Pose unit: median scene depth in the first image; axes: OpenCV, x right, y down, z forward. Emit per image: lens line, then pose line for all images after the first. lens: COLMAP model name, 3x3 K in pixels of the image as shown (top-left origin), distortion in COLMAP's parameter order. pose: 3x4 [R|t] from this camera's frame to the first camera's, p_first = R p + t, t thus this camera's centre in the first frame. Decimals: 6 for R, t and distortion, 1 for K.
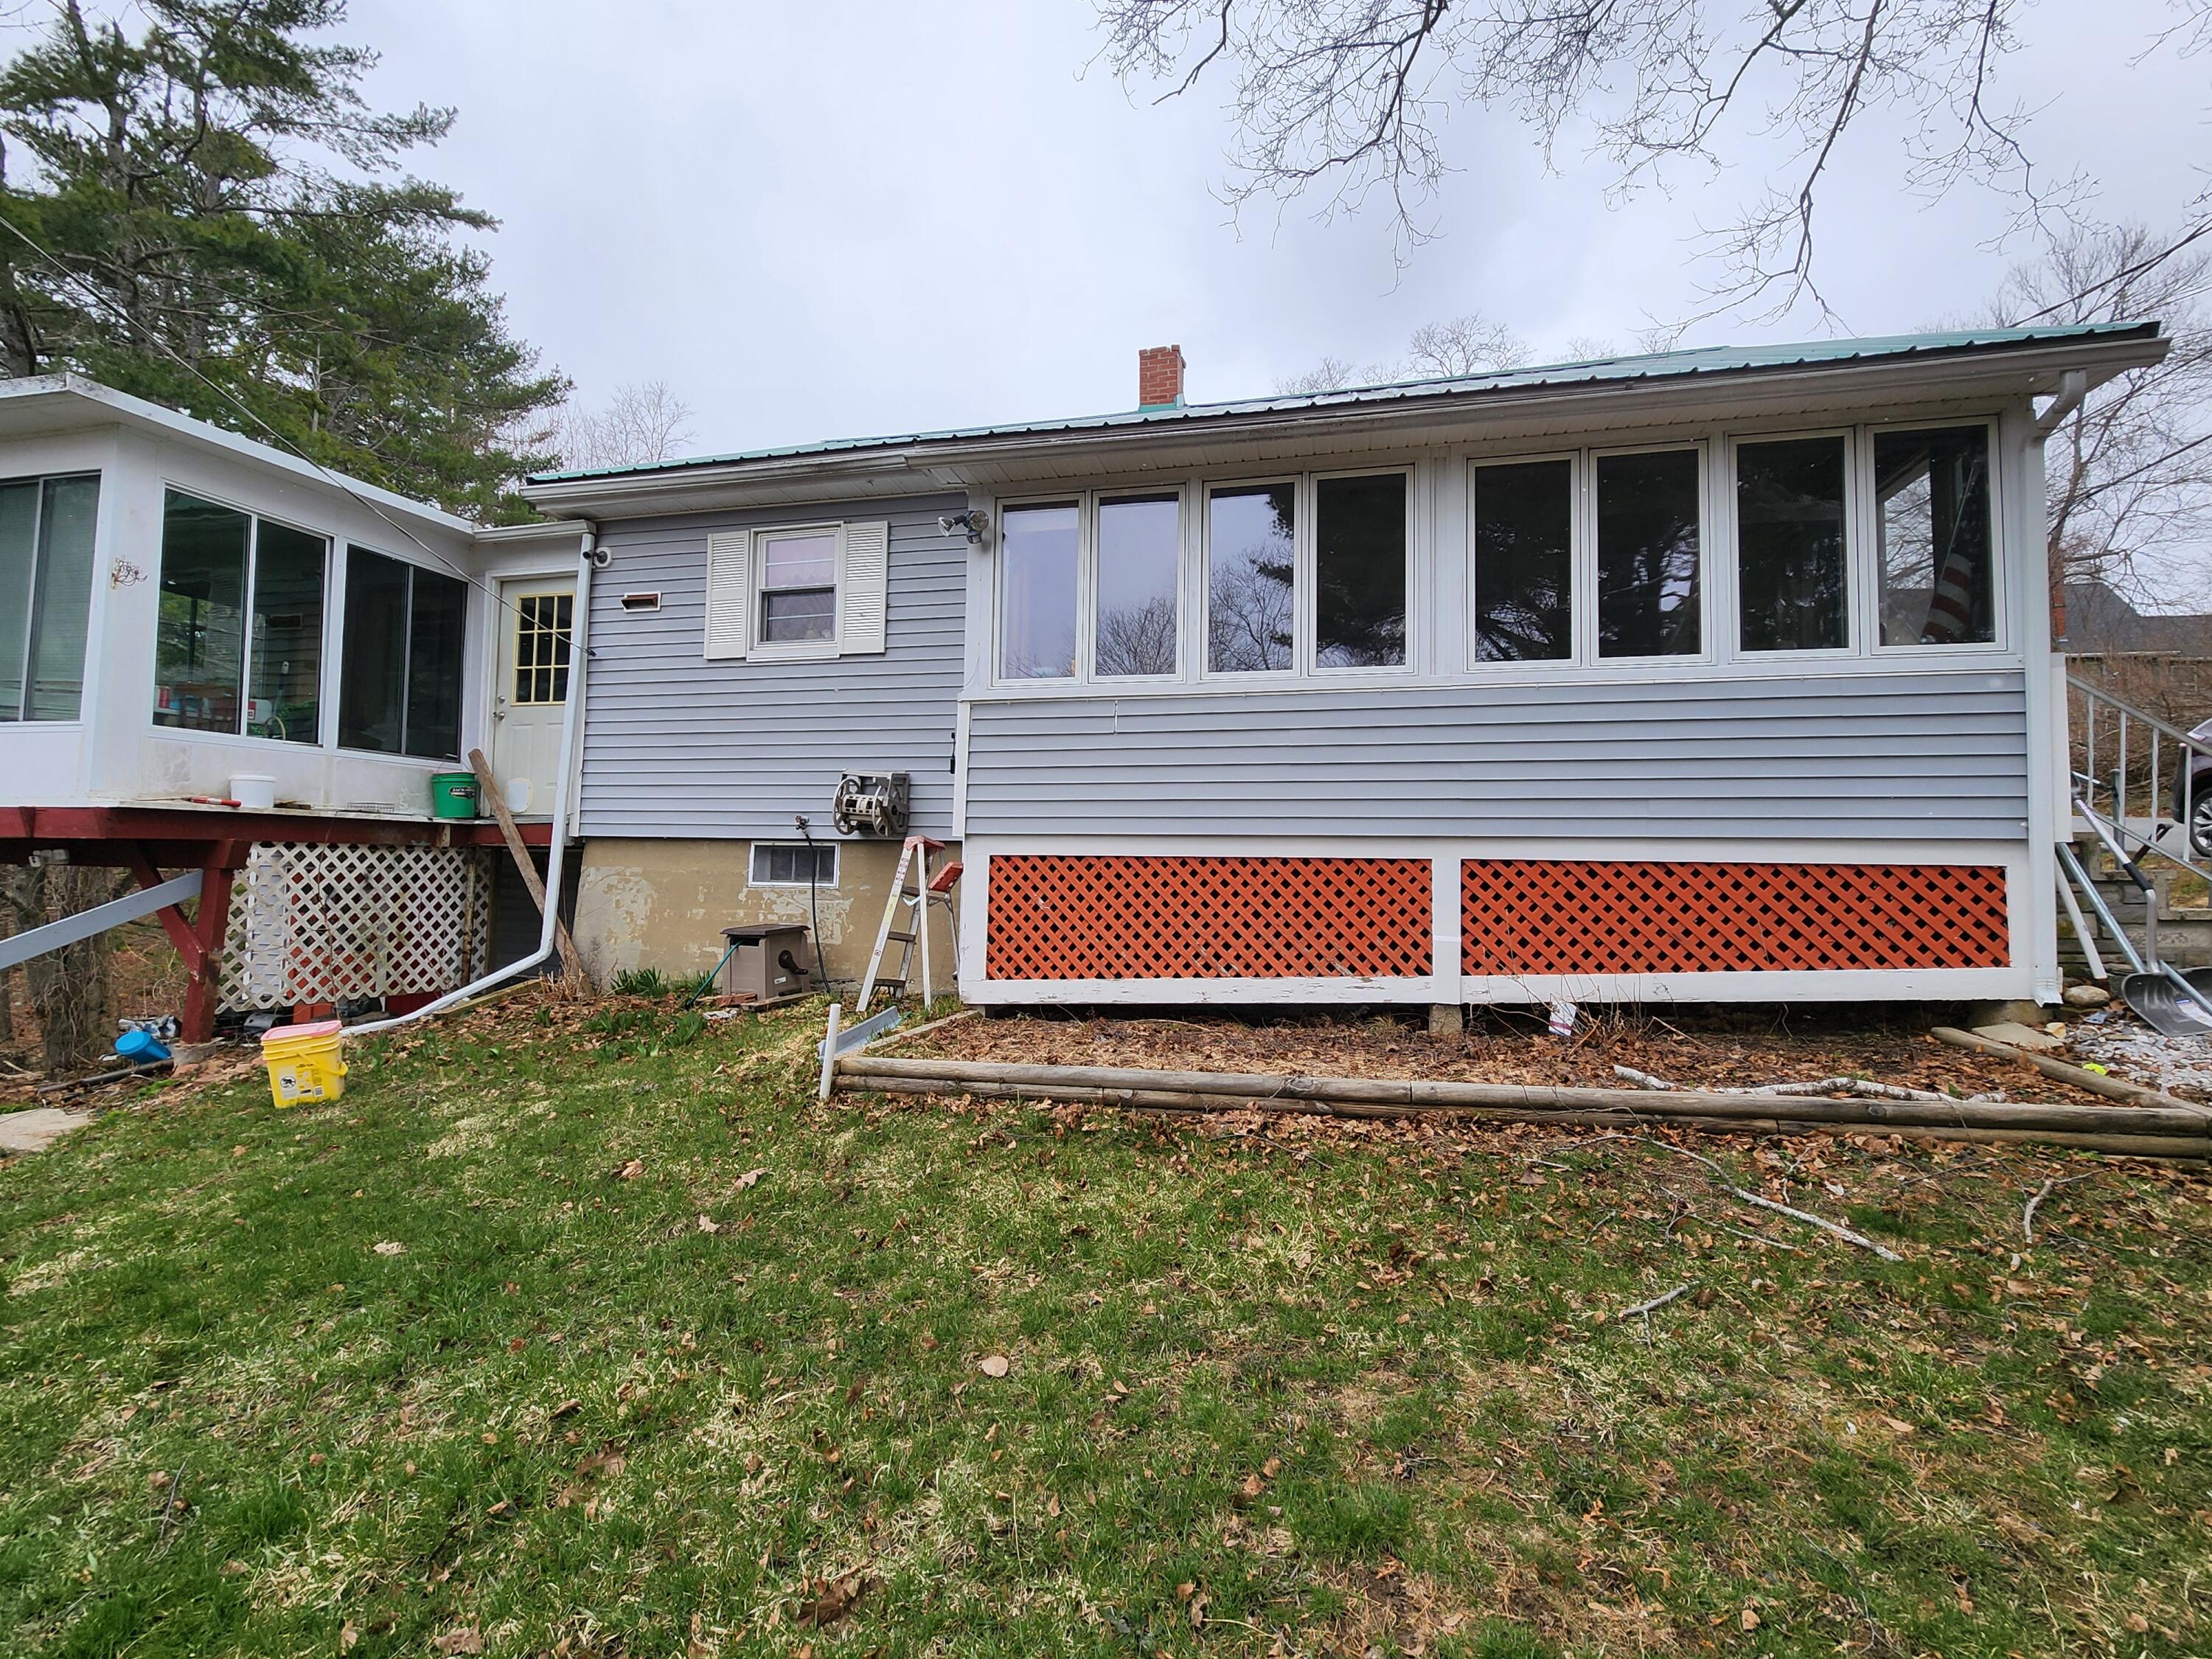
lens RADIAL K [[890.2, 0, 1108.3], [0, 890.2, 822.3], [0, 0, 1]] dist [0.002730, 0.000215]
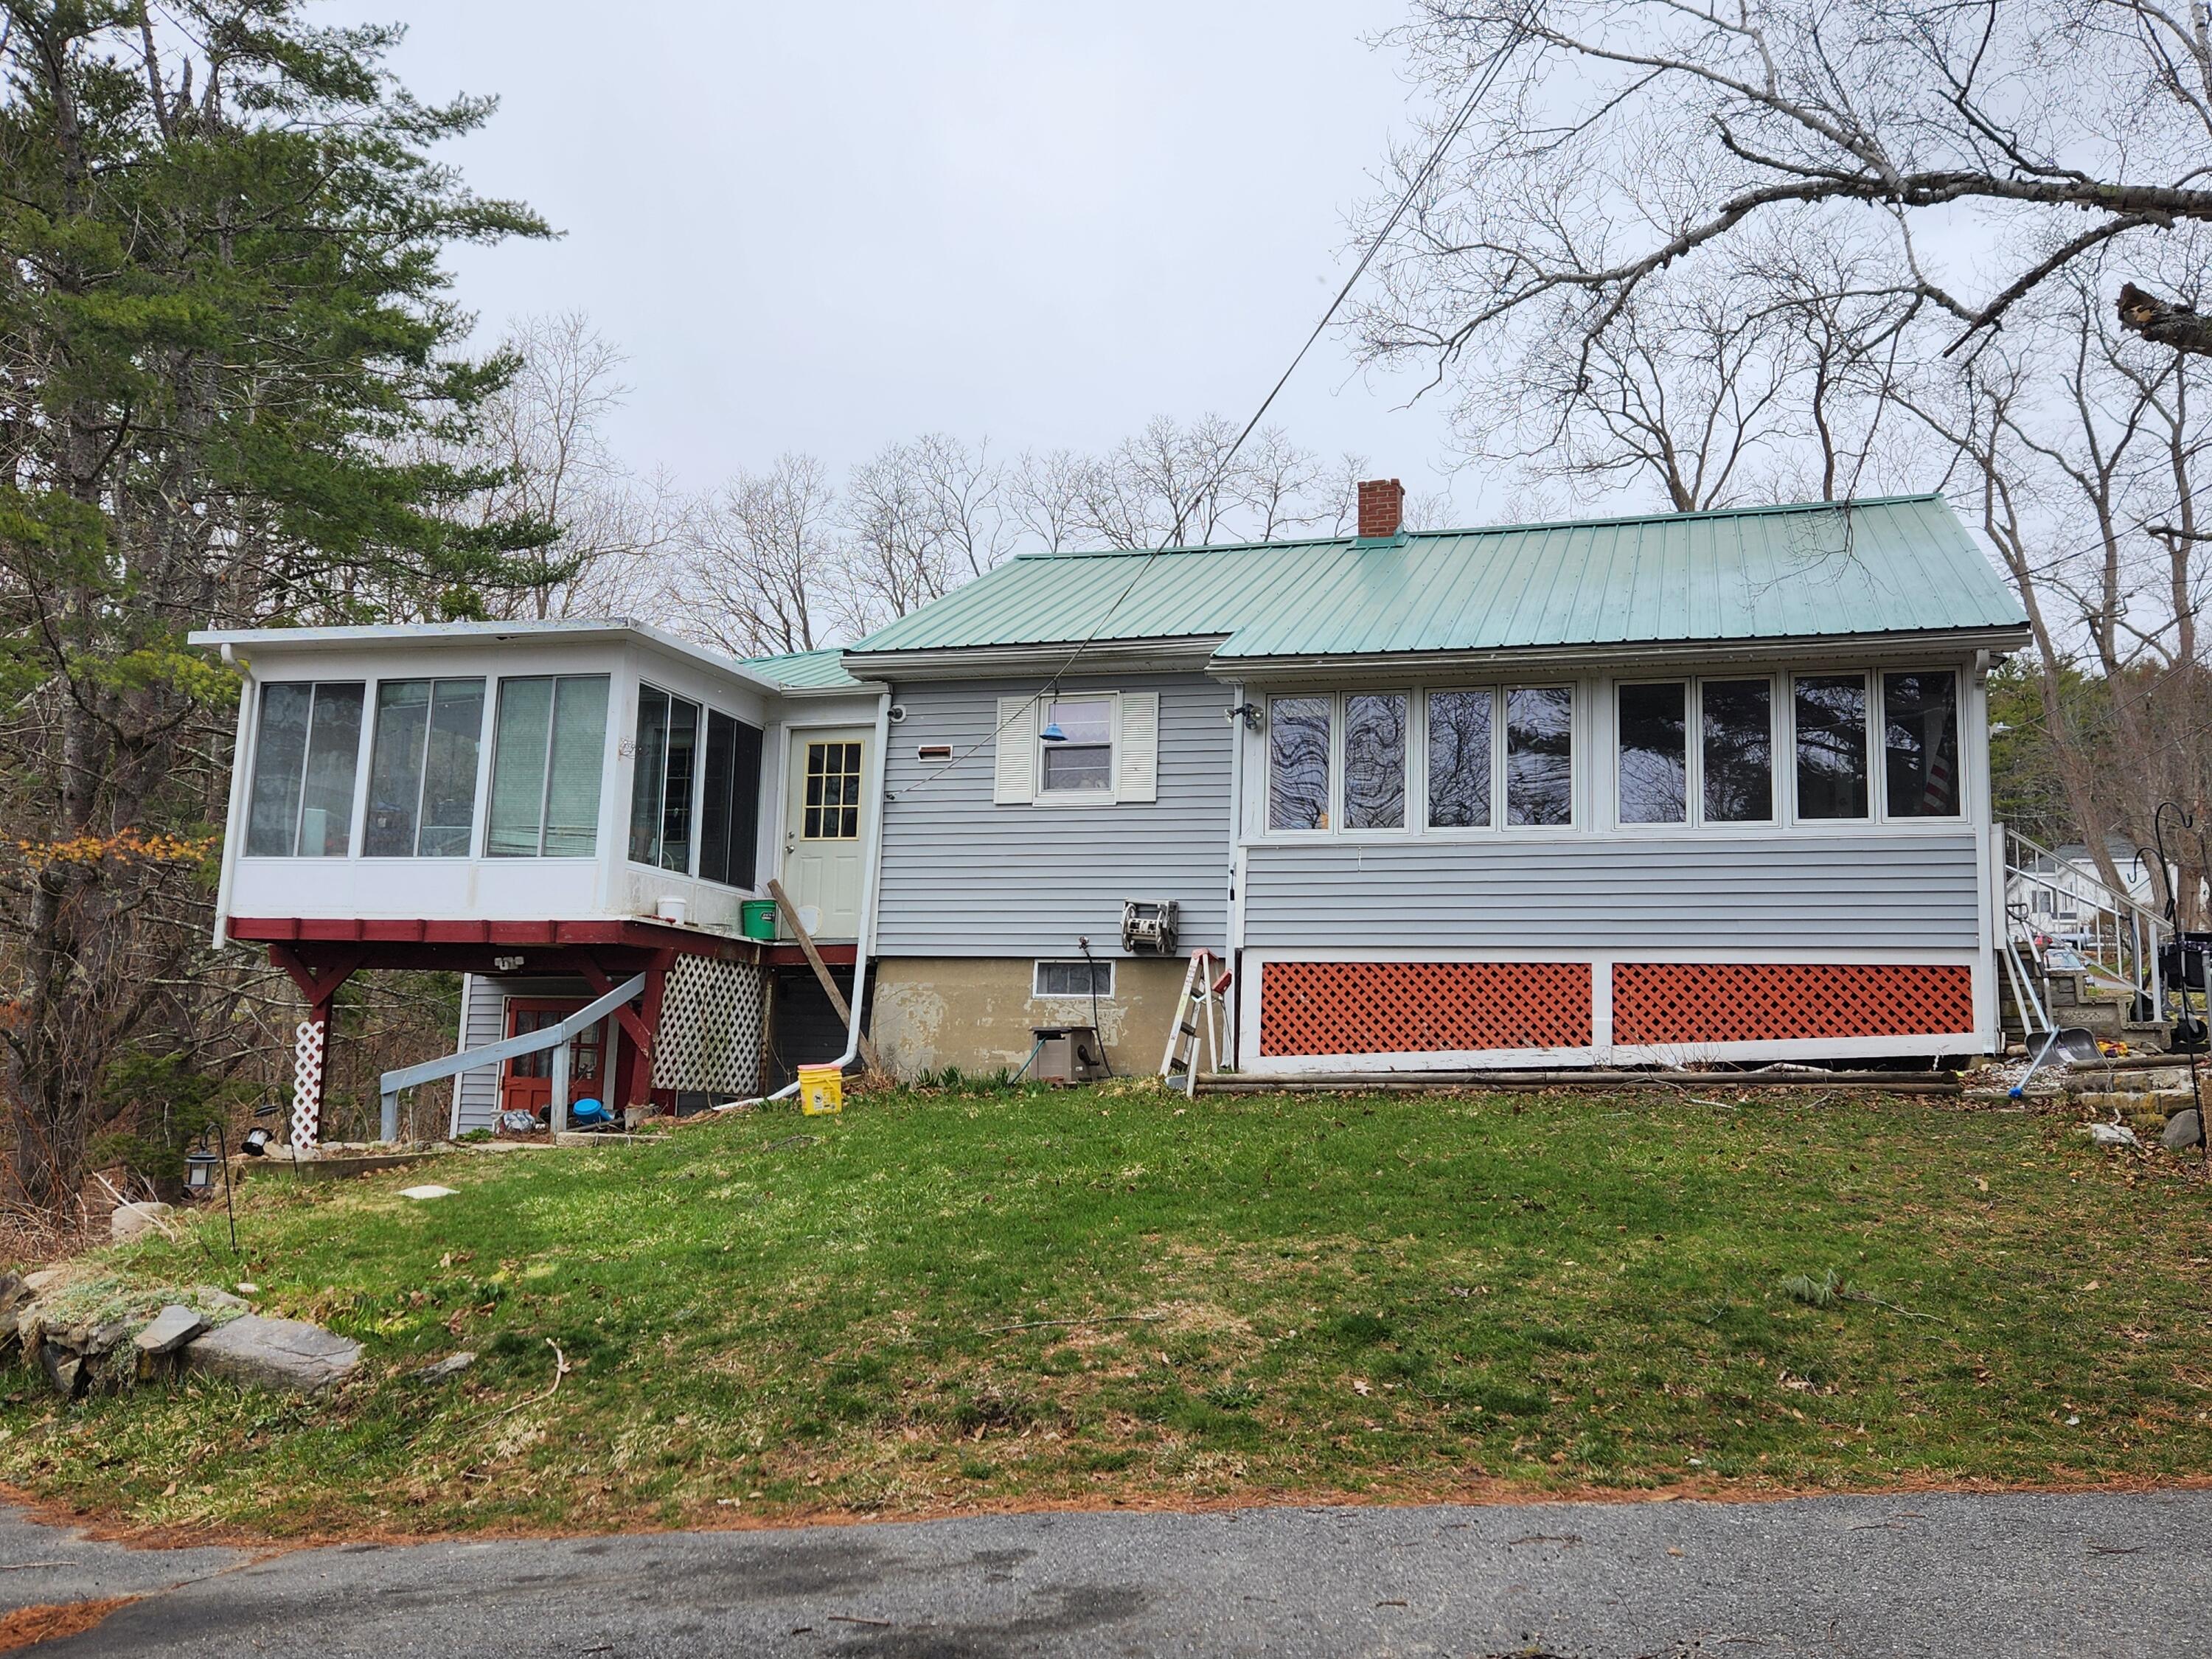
lens RADIAL K [[1978.1, 0, 1107.8], [0, 1978.1, 828.2], [0, 0, 1]] dist [0.078245, -0.001927]
pose [[0.998611, 0.005628, -0.052388, -0.210726], [-0.011347, 0.993919, -0.109526, 0.164456], [0.051453, 0.109968, 0.992602, -1.958651]]
